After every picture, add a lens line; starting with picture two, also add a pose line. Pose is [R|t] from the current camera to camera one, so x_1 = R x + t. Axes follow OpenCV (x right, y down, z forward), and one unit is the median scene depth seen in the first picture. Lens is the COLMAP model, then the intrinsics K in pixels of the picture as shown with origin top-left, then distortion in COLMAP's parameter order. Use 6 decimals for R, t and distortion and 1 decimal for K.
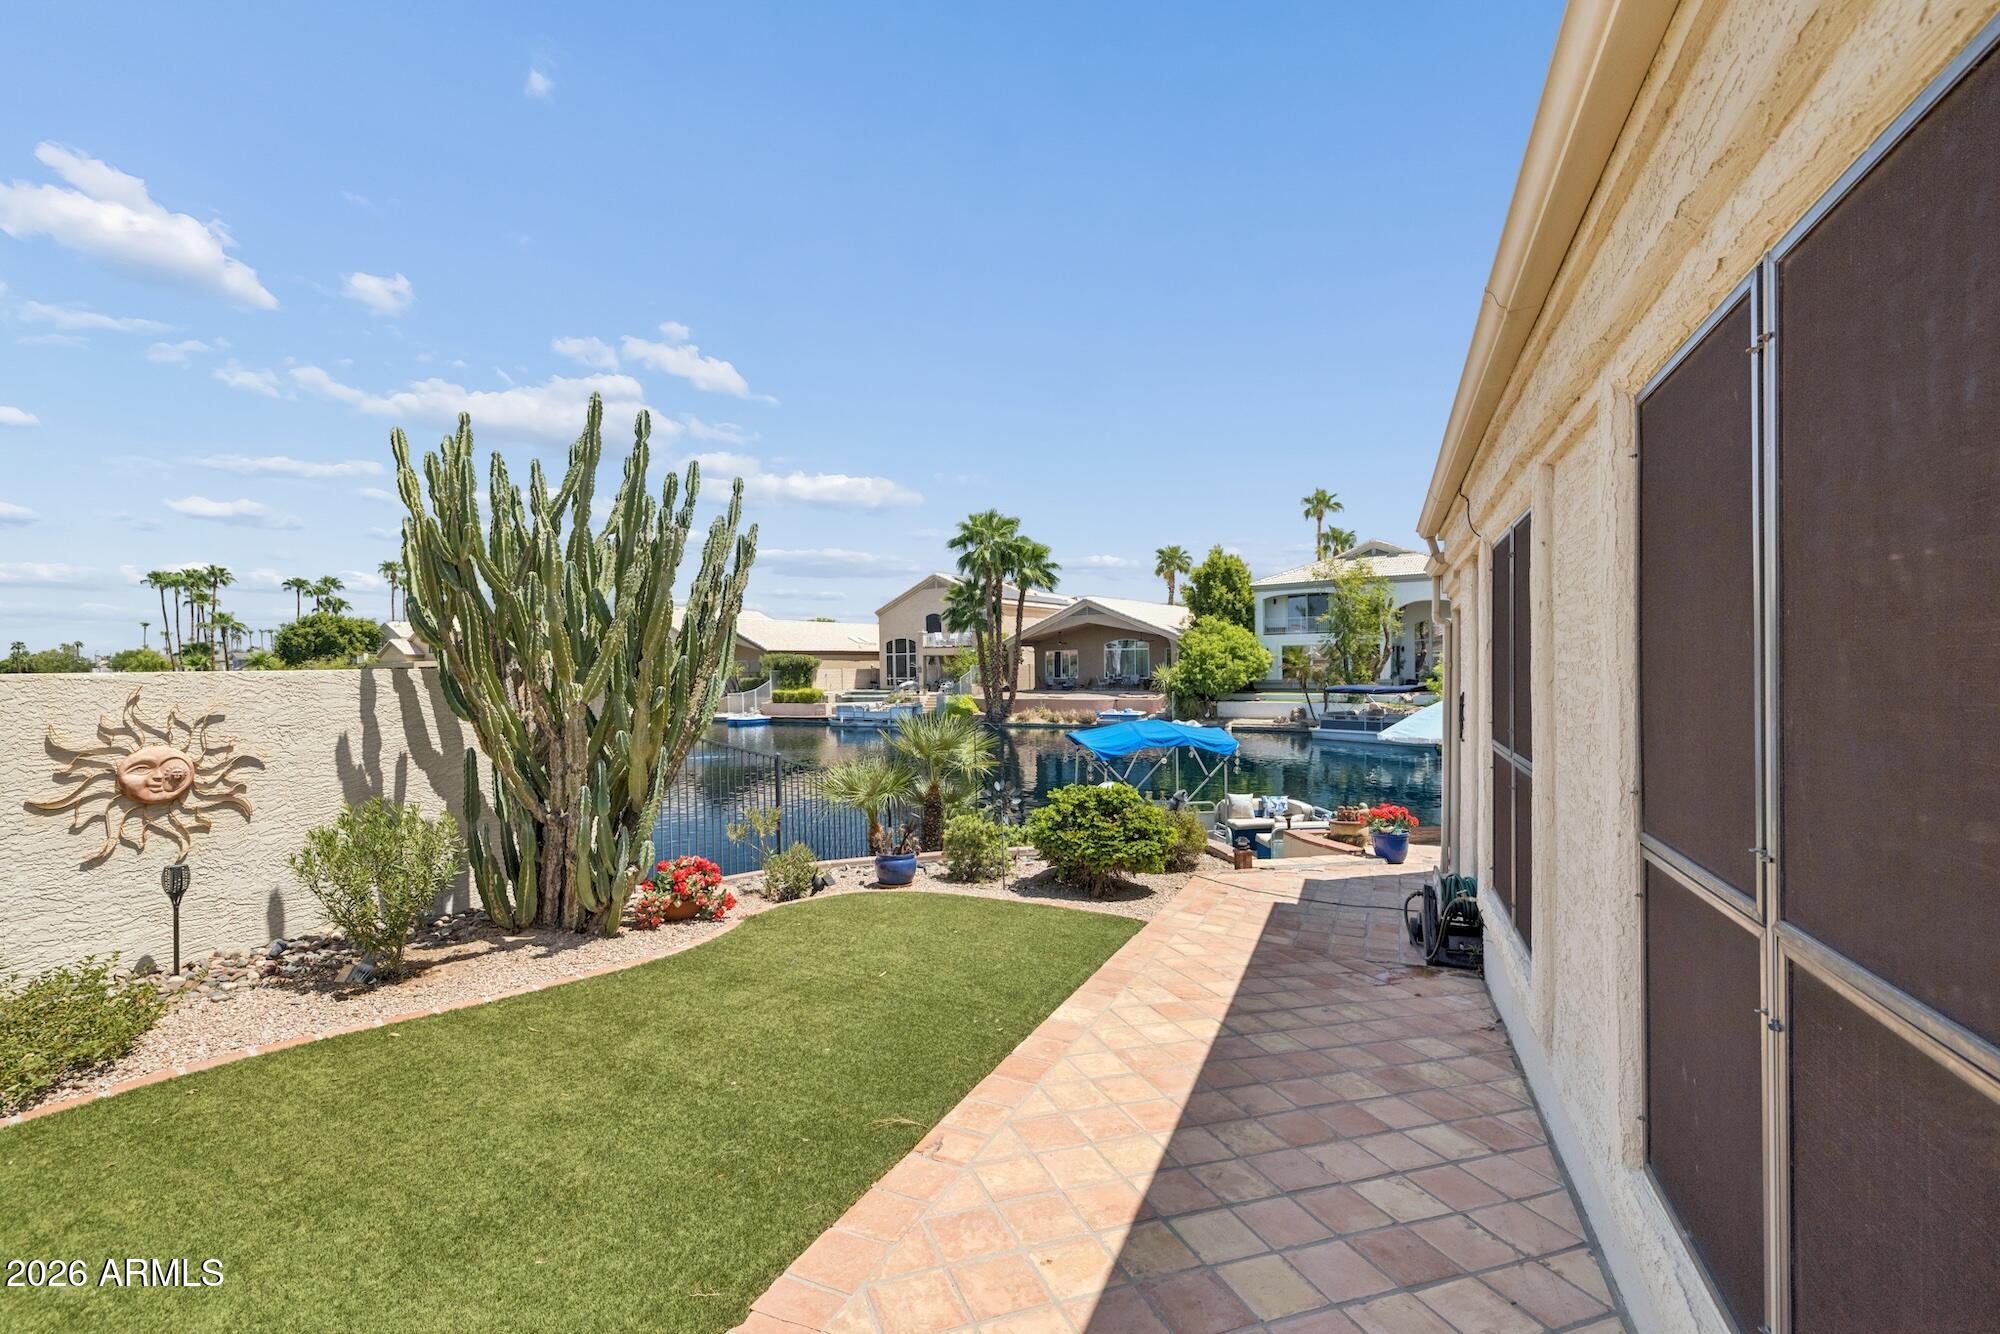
lens RADIAL K [[840.7, 0, 992.9], [0, 840.7, 664.8], [0, 0, 1]] dist [0.000493, -0.000287]
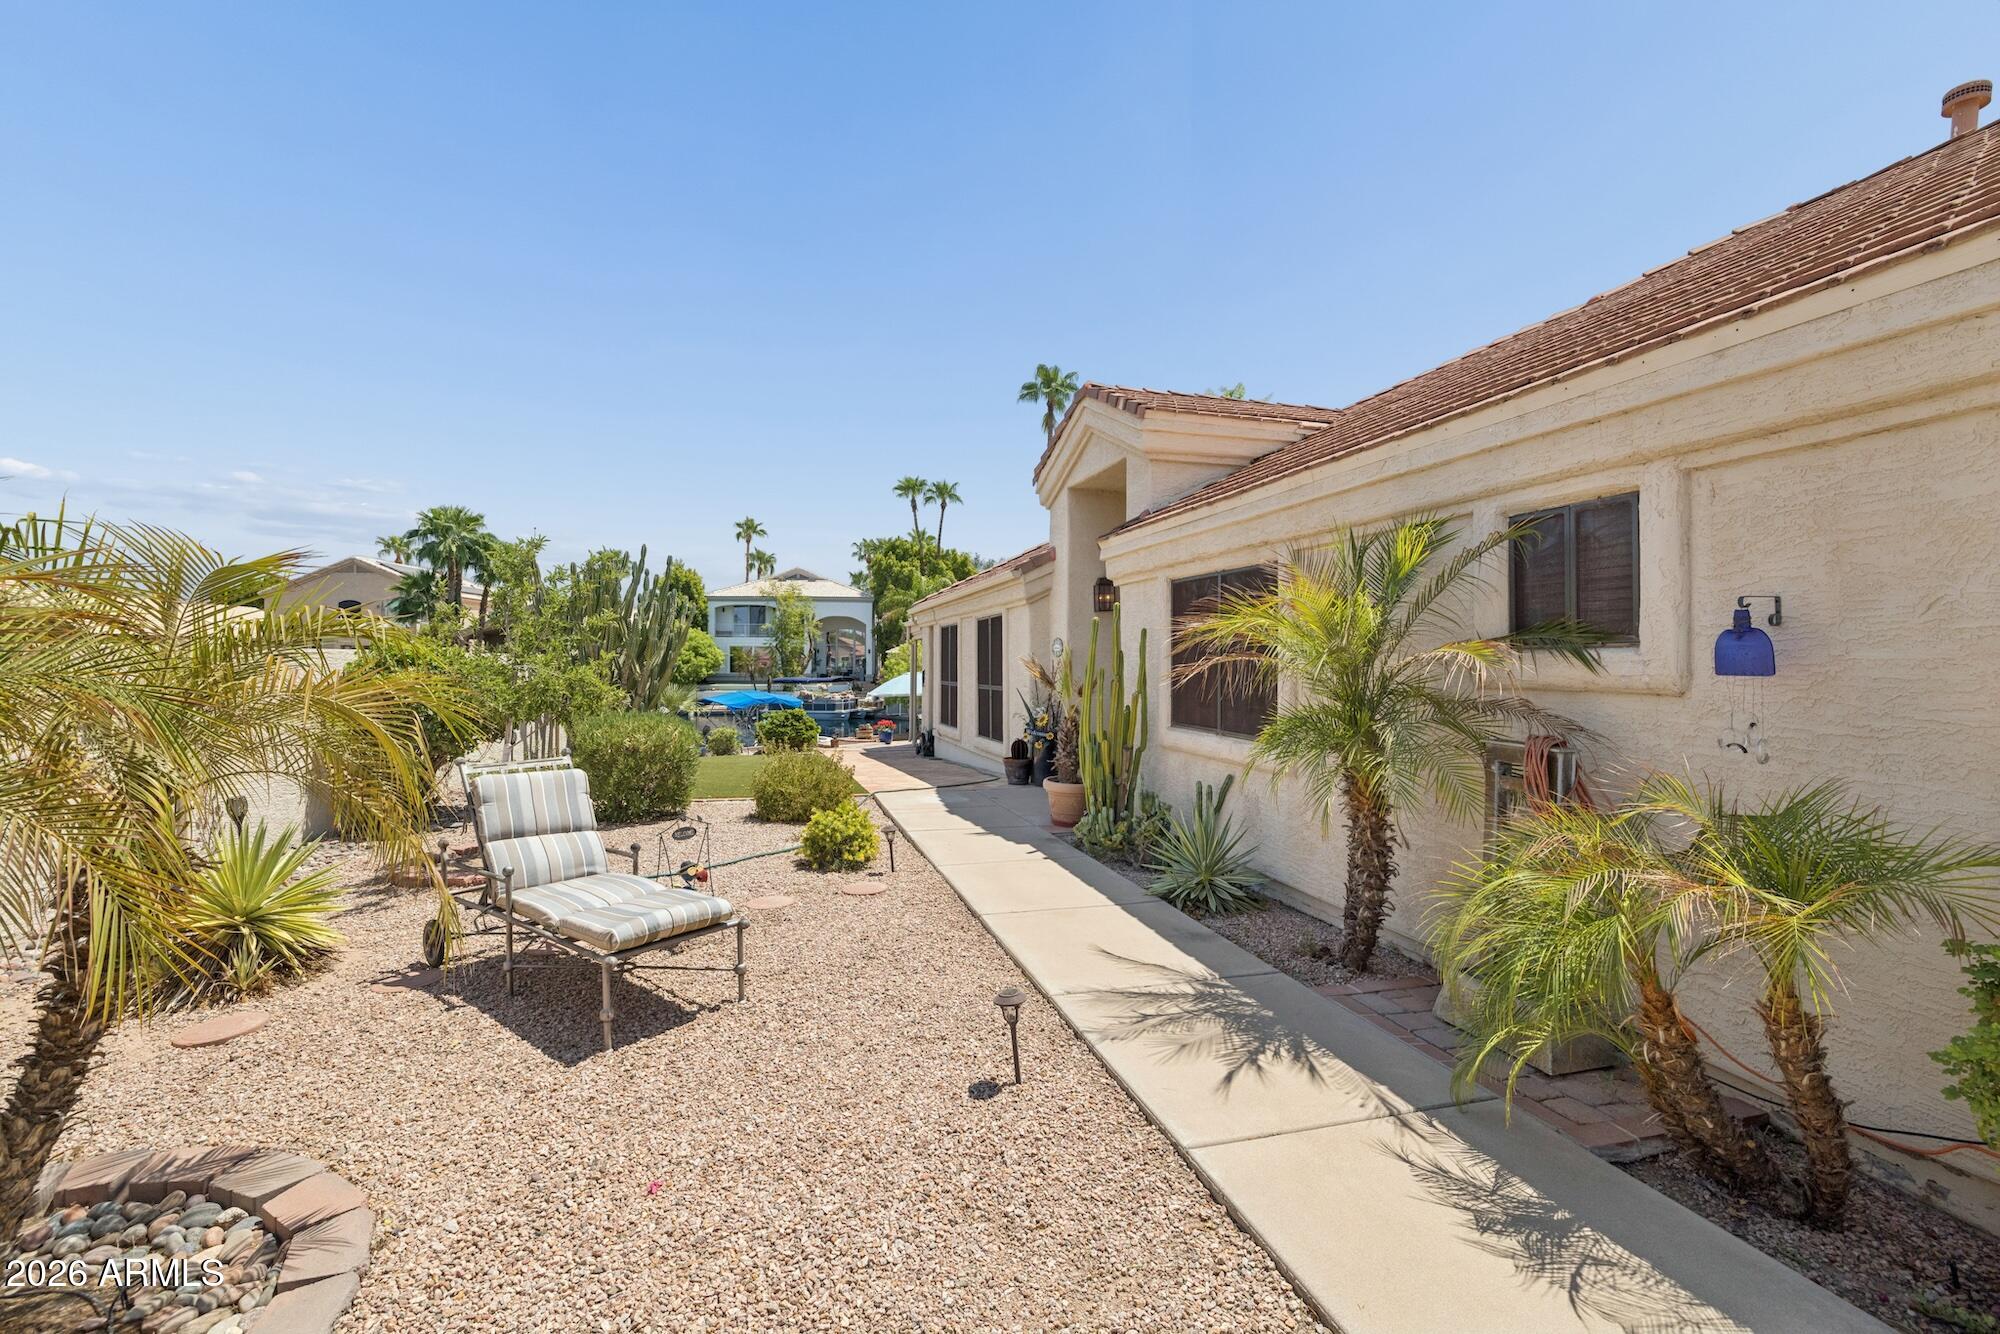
lens RADIAL K [[840.7, 0, 998.1], [0, 840.7, 661.8], [0, 0, 1]] dist [0.000493, -0.000287]
pose [[0.757787, 0.015359, 0.652321, -0.164474], [-0.014394, 0.999873, -0.006821, 0.003107], [-0.652343, -0.004220, 0.757912, -0.197271]]
